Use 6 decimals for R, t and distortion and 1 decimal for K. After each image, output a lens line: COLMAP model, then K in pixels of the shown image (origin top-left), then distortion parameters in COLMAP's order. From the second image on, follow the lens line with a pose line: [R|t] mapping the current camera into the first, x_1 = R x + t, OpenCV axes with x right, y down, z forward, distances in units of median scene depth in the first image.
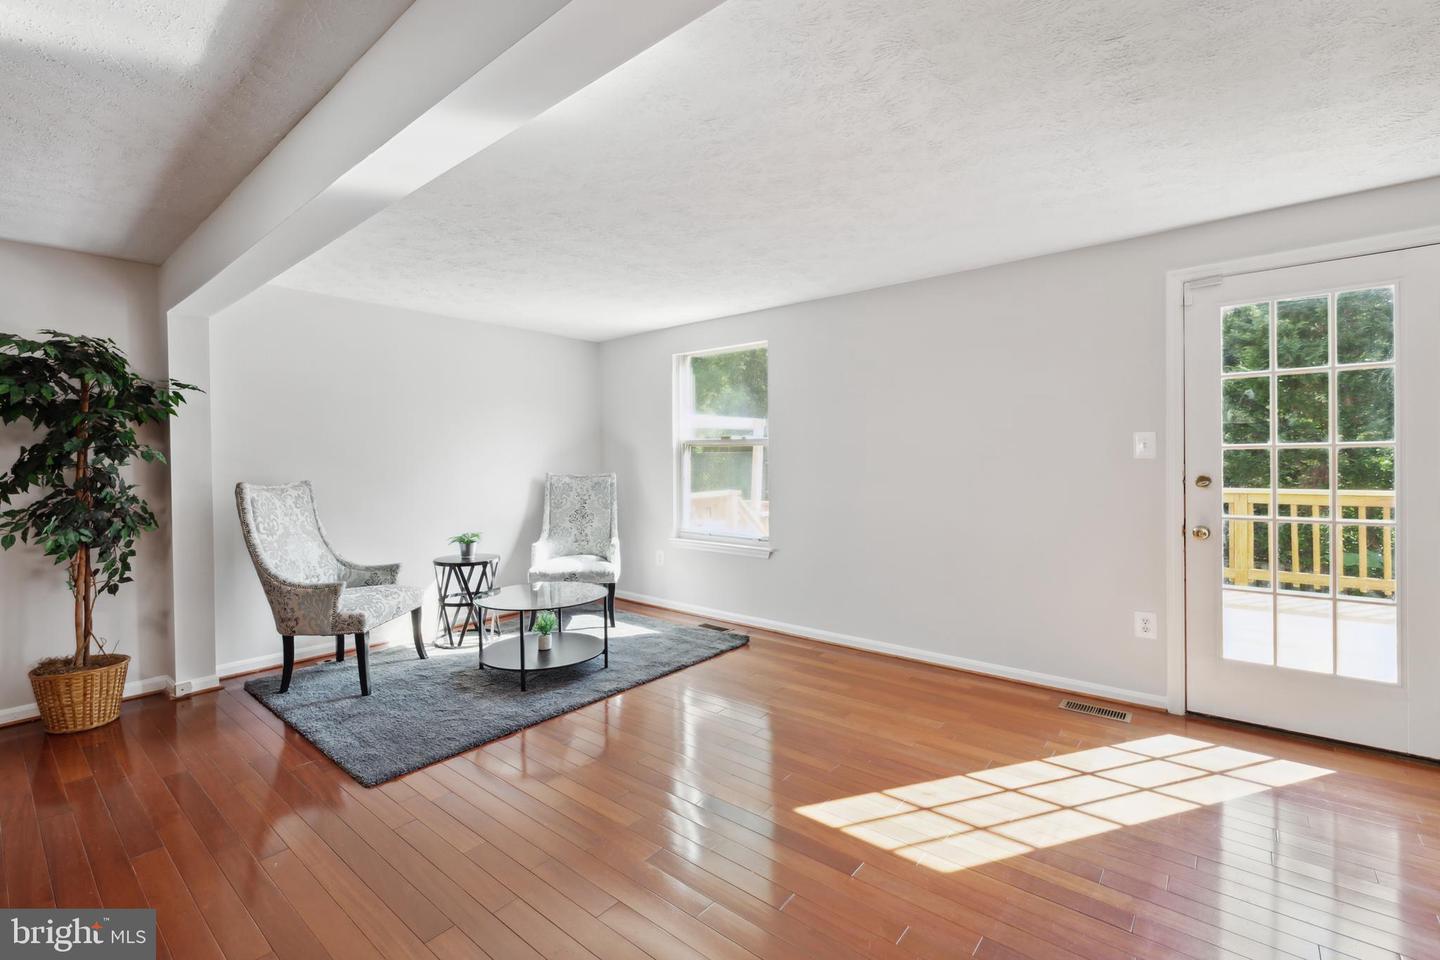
lens RADIAL K [[625.4, 0, 727.9], [0, 625.4, 475.1], [0, 0, 1]] dist [0.004227, -0.000112]
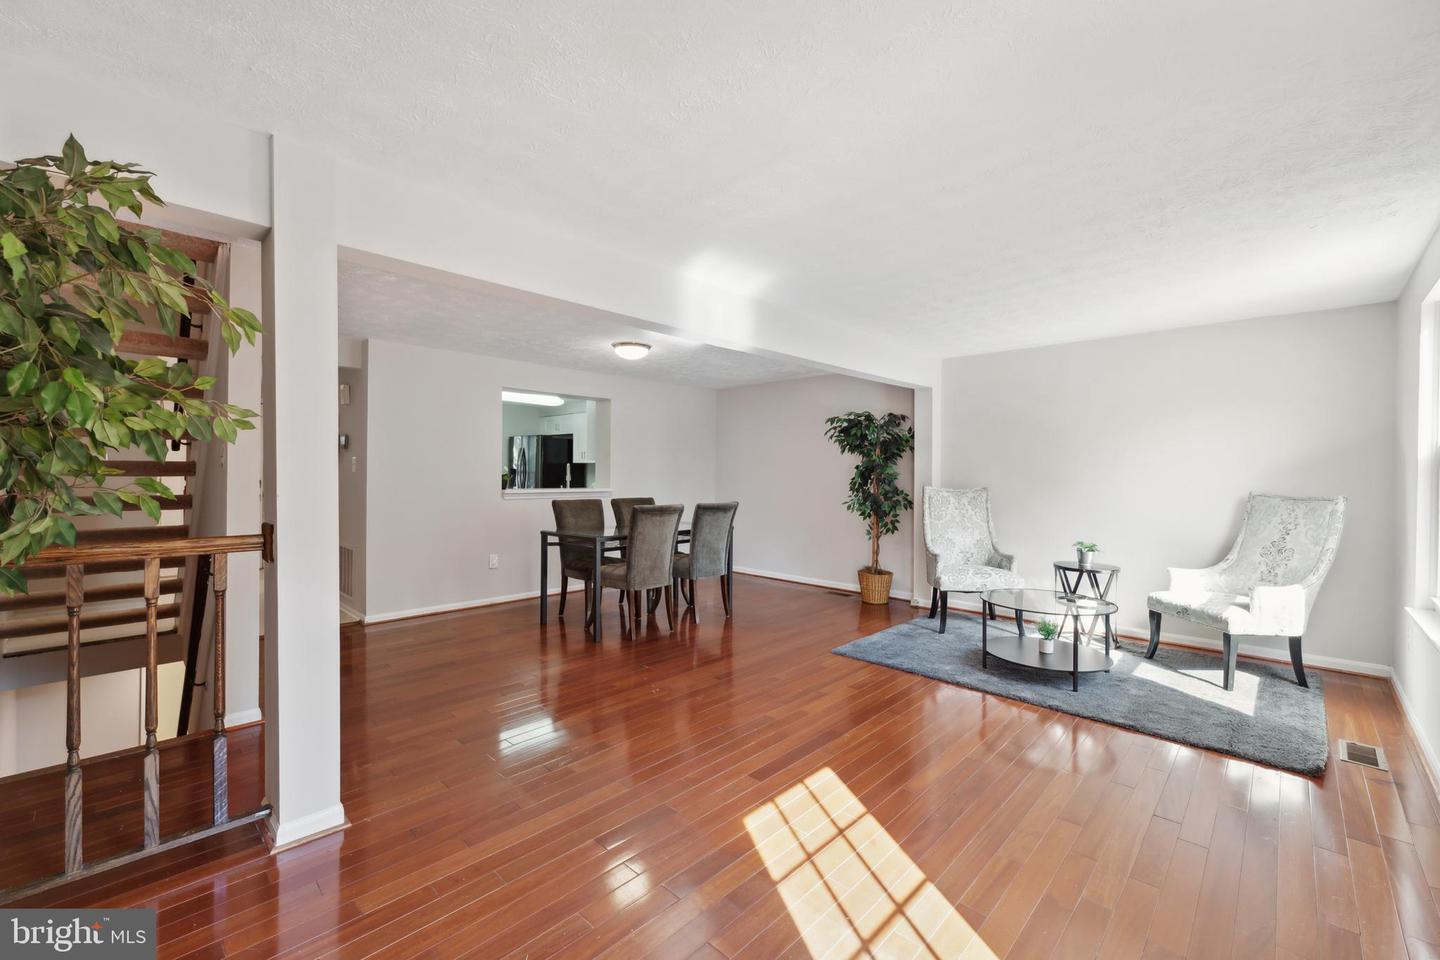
lens RADIAL K [[592.3, 0, 722.9], [0, 592.3, 480.0], [0, 0, 1]] dist [0.003439, 0.000595]
pose [[-0.069464, 0.020315, -0.997378, 0.907071], [-0.035019, 0.999127, 0.022790, -0.022555], [0.996970, 0.036511, -0.068692, 0.626548]]
